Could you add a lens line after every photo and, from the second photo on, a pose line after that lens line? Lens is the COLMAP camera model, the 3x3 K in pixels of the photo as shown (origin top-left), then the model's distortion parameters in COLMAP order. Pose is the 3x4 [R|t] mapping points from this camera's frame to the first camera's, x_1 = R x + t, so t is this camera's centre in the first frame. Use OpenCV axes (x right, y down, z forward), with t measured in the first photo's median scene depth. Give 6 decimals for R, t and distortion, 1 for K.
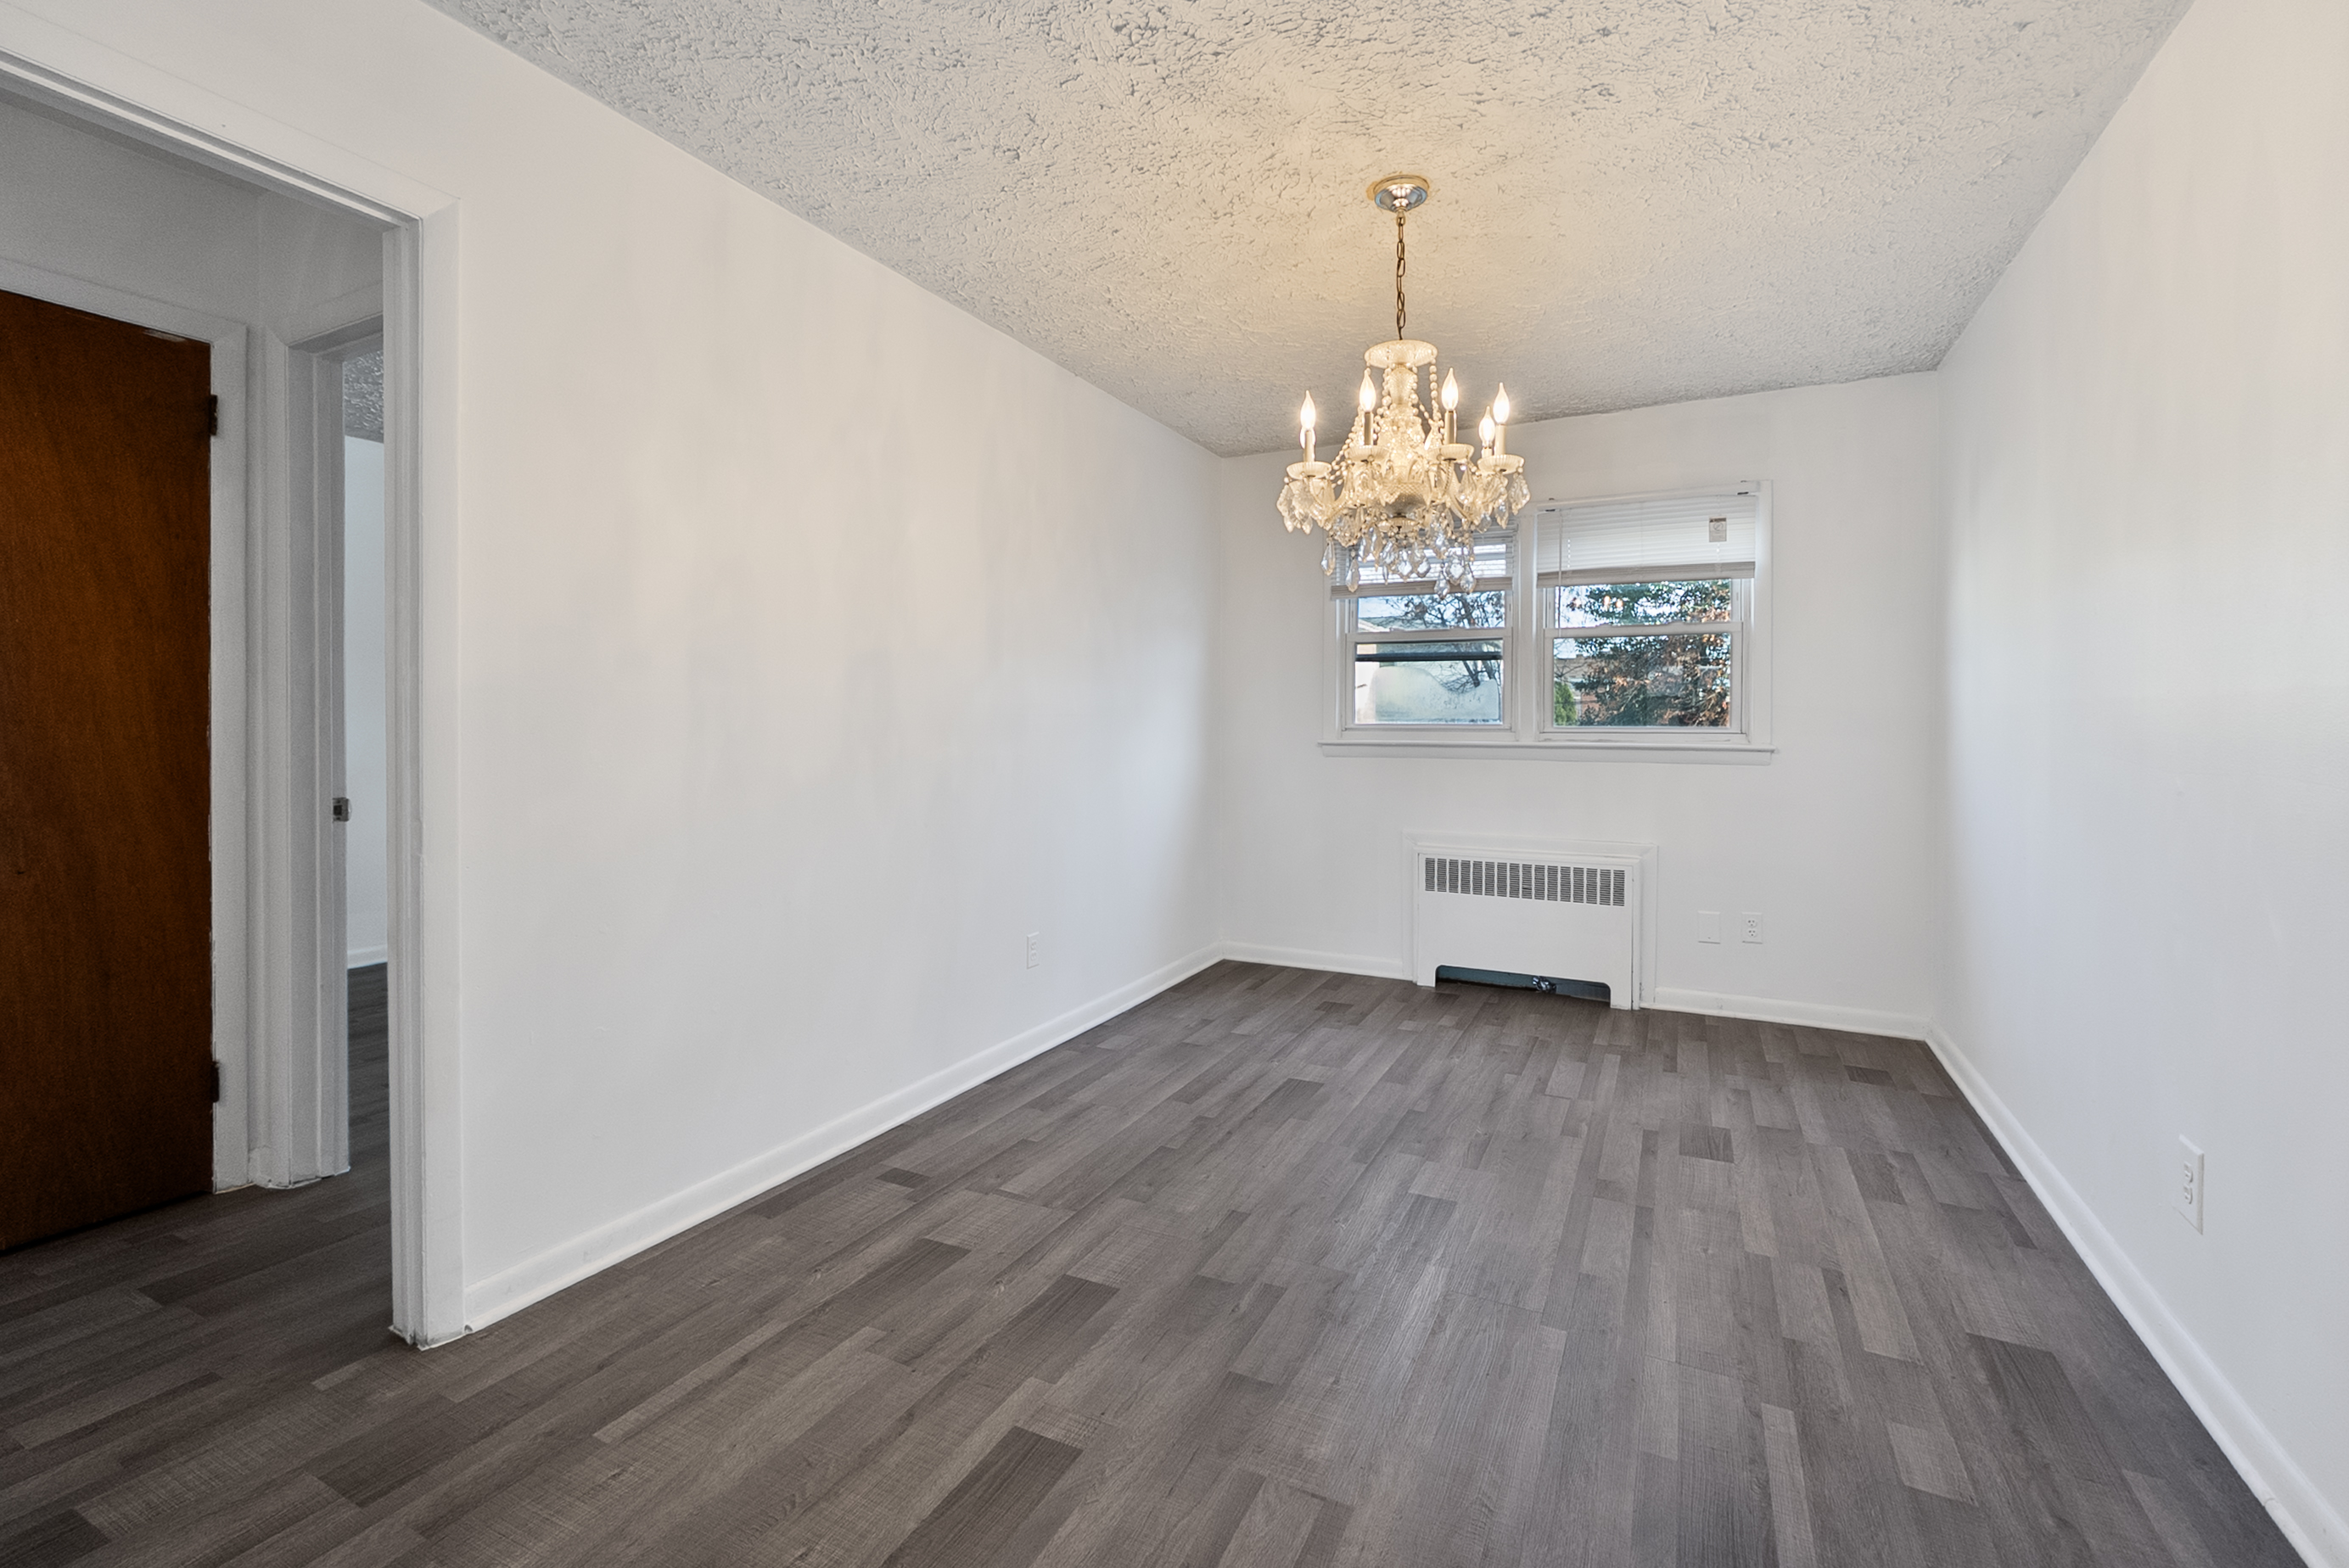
lens RADIAL K [[1026.1, 0, 1159.2], [0, 1026.1, 773.4], [0, 0, 1]] dist [-0.001879, -0.000030]
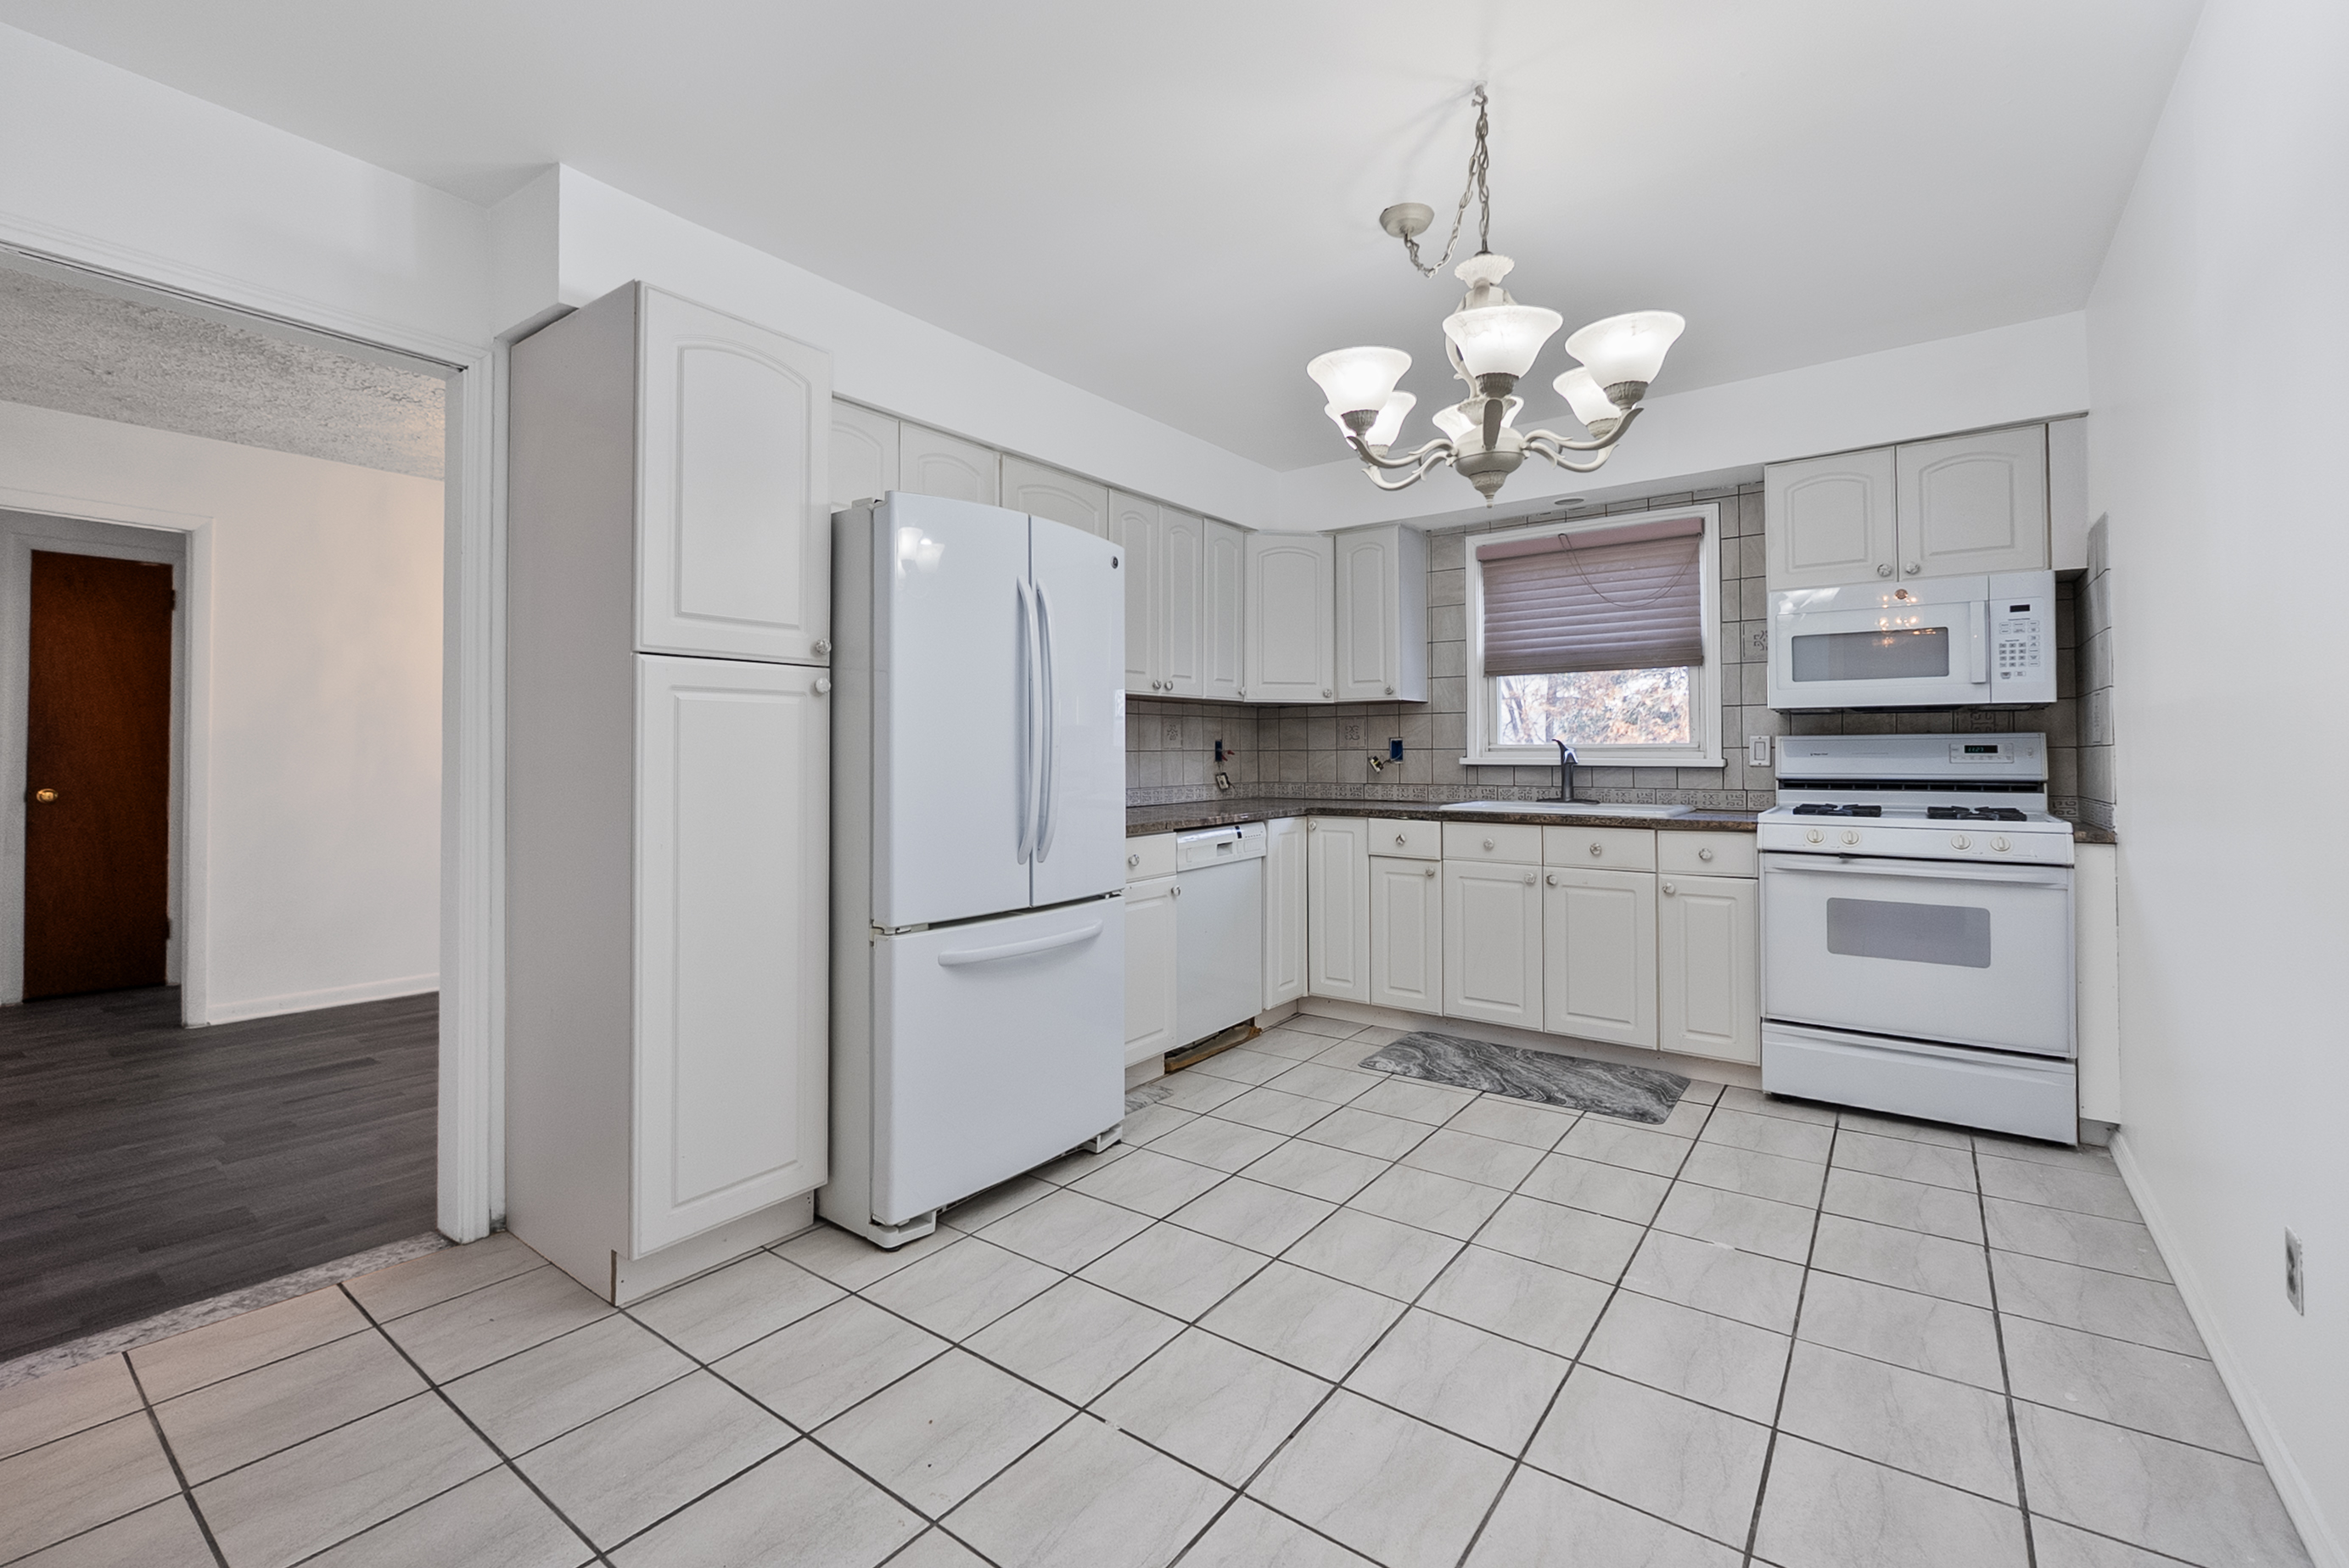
lens RADIAL K [[1026.1, 0, 1159.2], [0, 1026.1, 773.4], [0, 0, 1]] dist [-0.001879, -0.000030]
pose [[0.984140, -0.004674, -0.177334, 1.373039], [0.002622, 0.999927, -0.011807, 0.022290], [0.177376, 0.011155, 0.984080, -0.651331]]
